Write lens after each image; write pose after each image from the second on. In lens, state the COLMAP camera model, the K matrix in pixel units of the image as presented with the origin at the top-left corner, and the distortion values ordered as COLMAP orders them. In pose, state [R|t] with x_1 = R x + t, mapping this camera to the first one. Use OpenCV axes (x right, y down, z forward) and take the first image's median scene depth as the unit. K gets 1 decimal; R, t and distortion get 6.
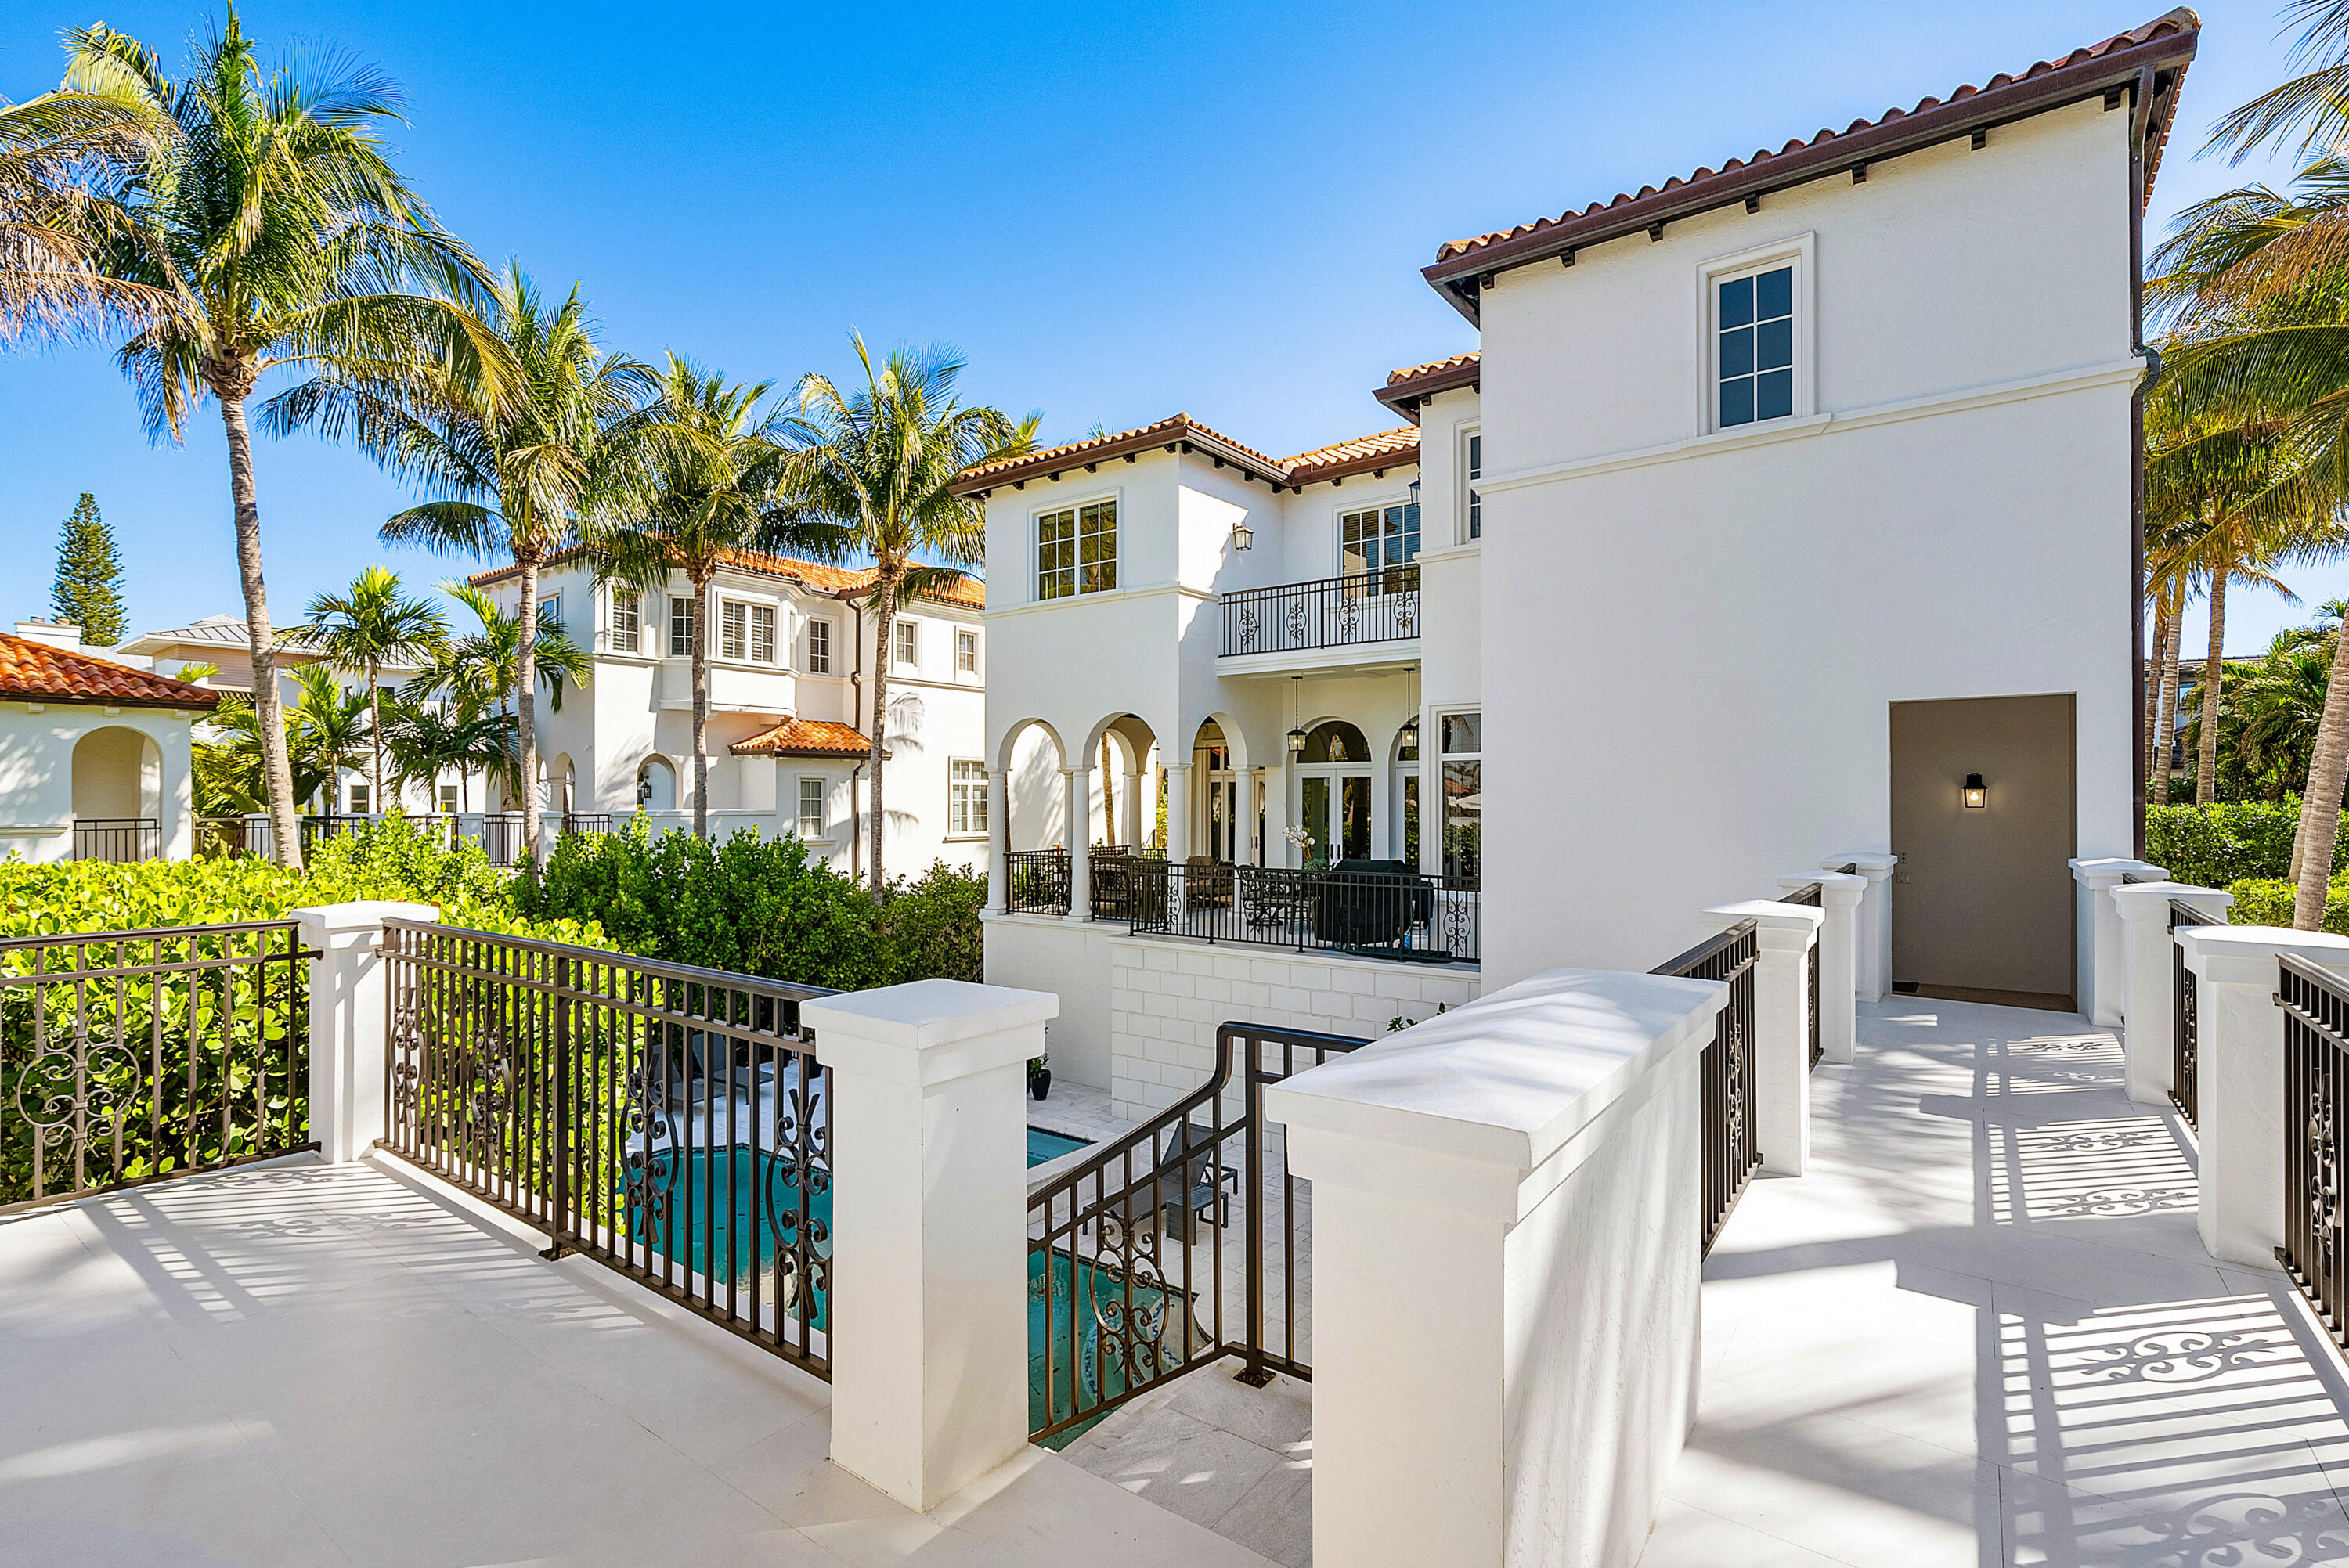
lens RADIAL K [[1066.7, 0, 1174.5], [0, 1066.7, 784.0], [0, 0, 1]] dist [-0.000103, -0.000077]
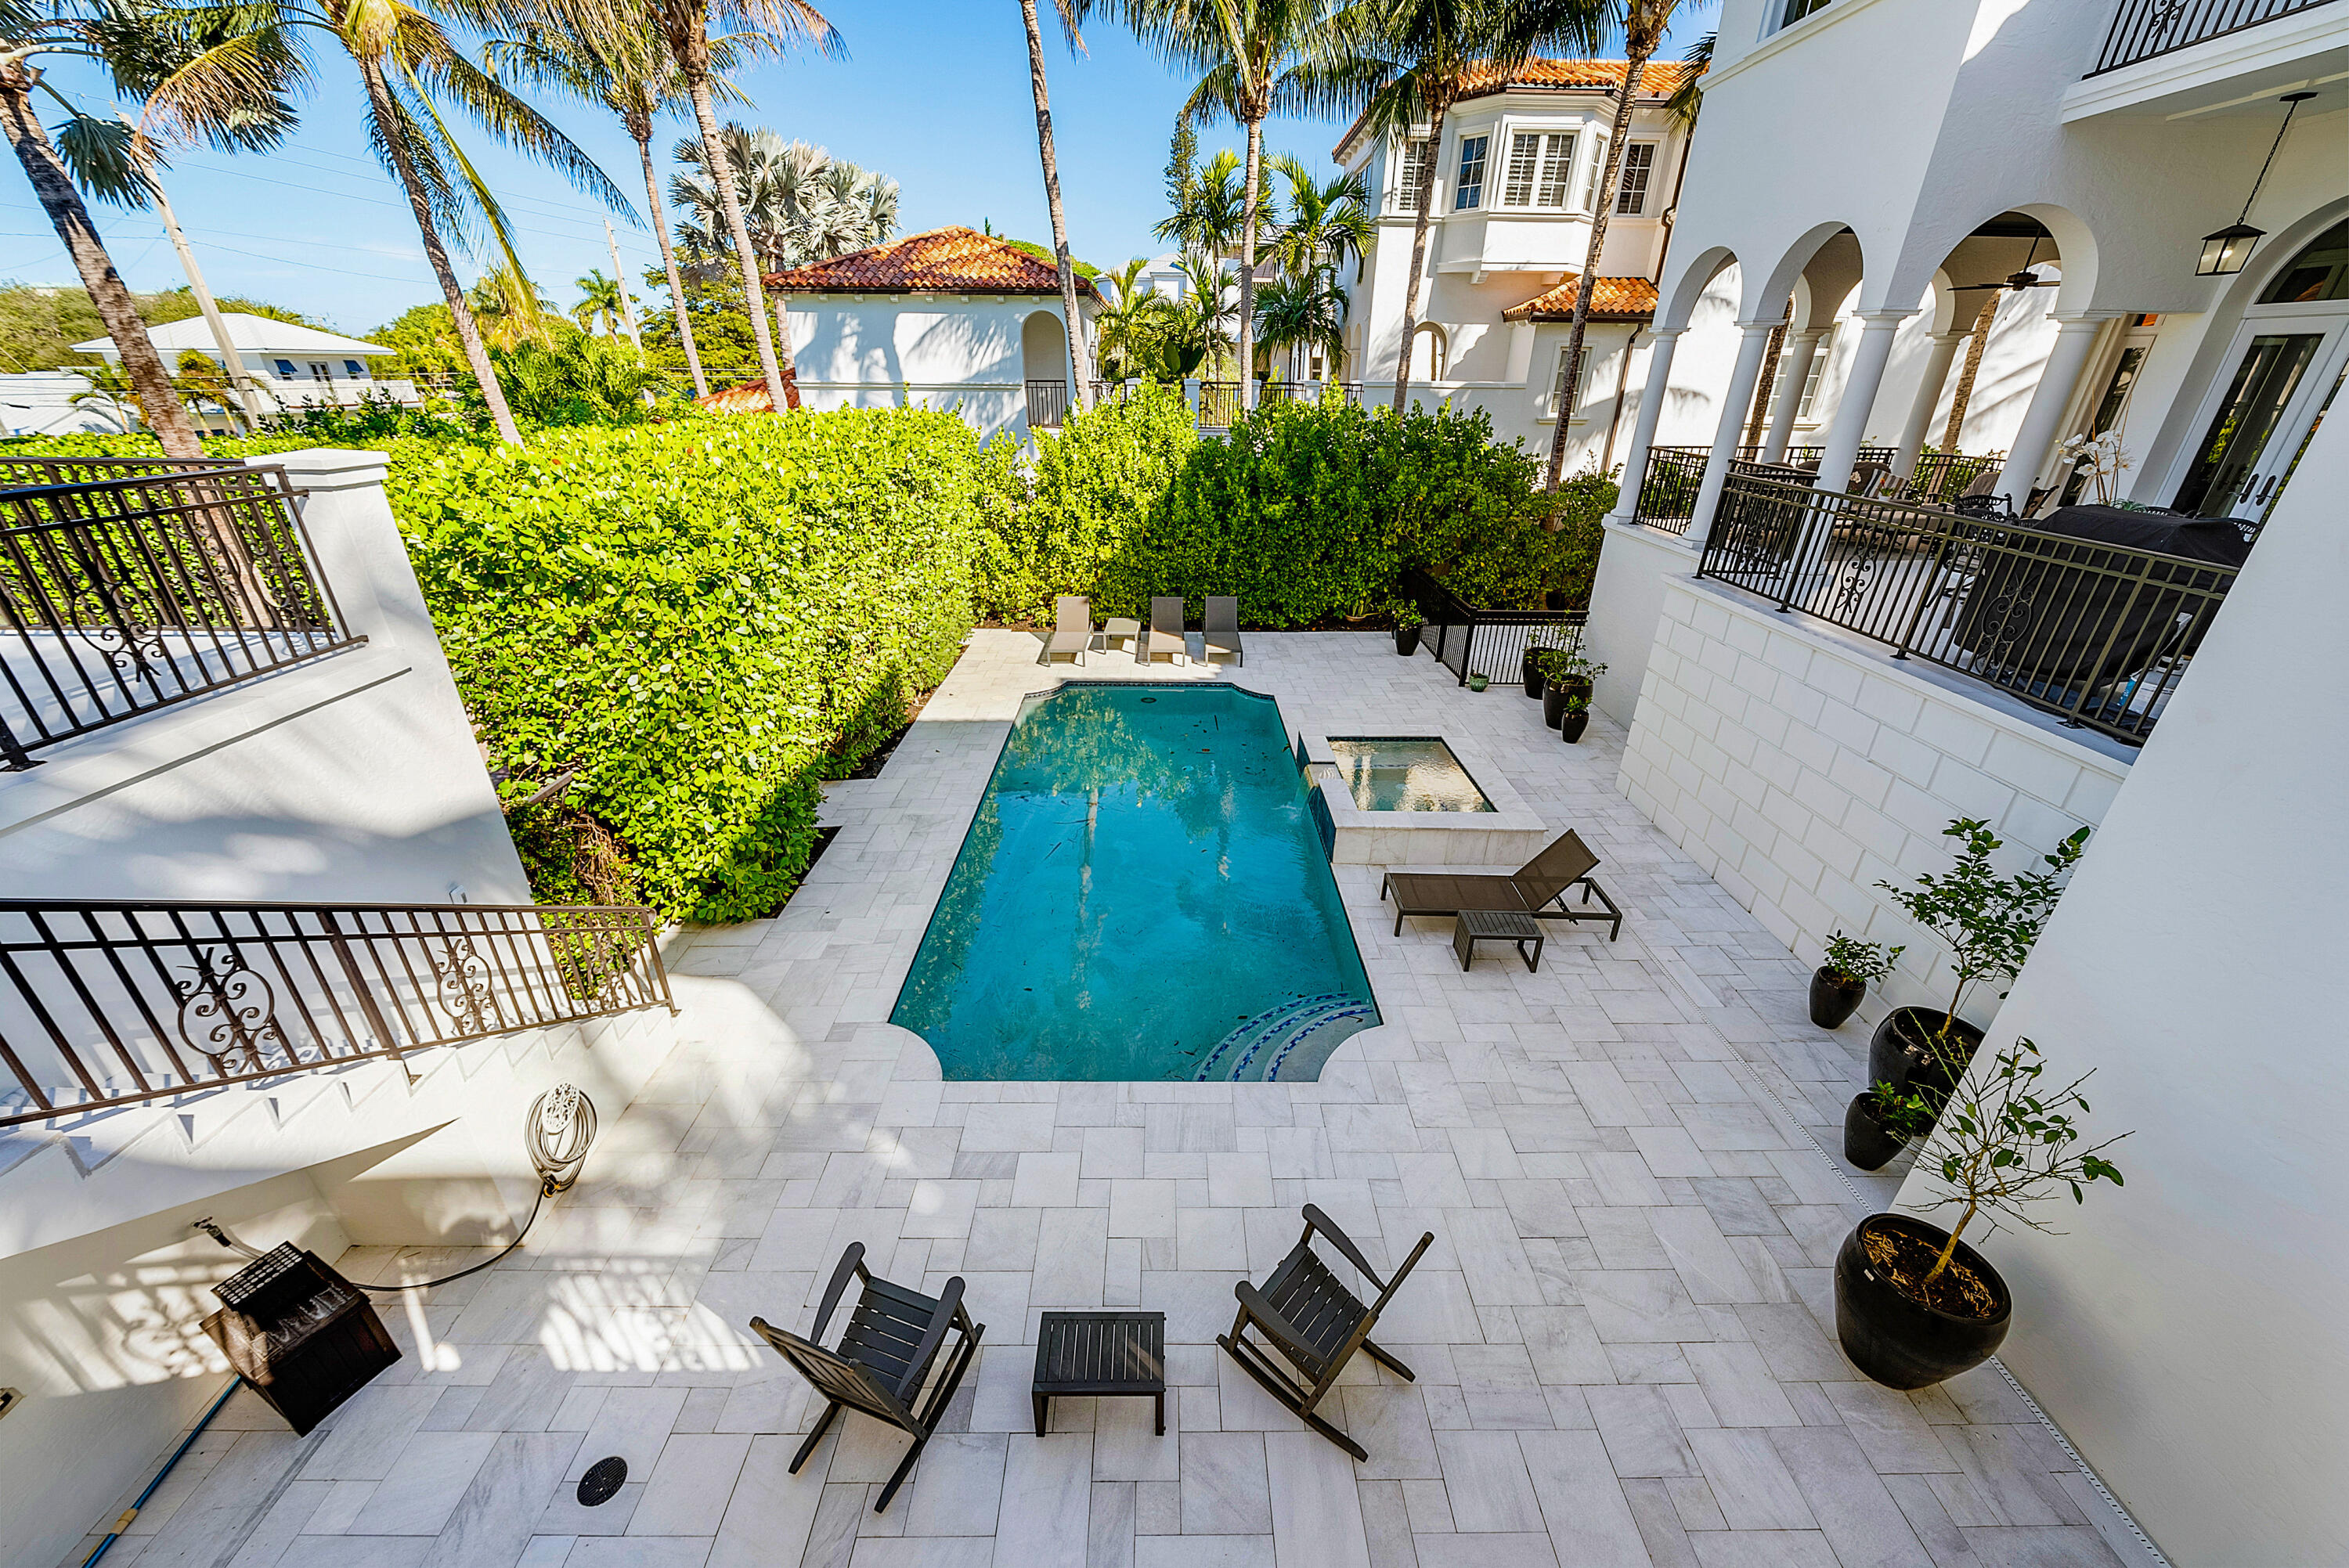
lens RADIAL K [[871.2, 0, 1174.5], [0, 871.2, 784.0], [0, 0, 1]] dist [-0.001182, -0.000076]
pose [[0.592129, 0.356213, -0.722839, 0.199303], [-0.000316, 0.897099, 0.441829, 0.001292], [0.805843, -0.261391, 0.531311, 0.283670]]
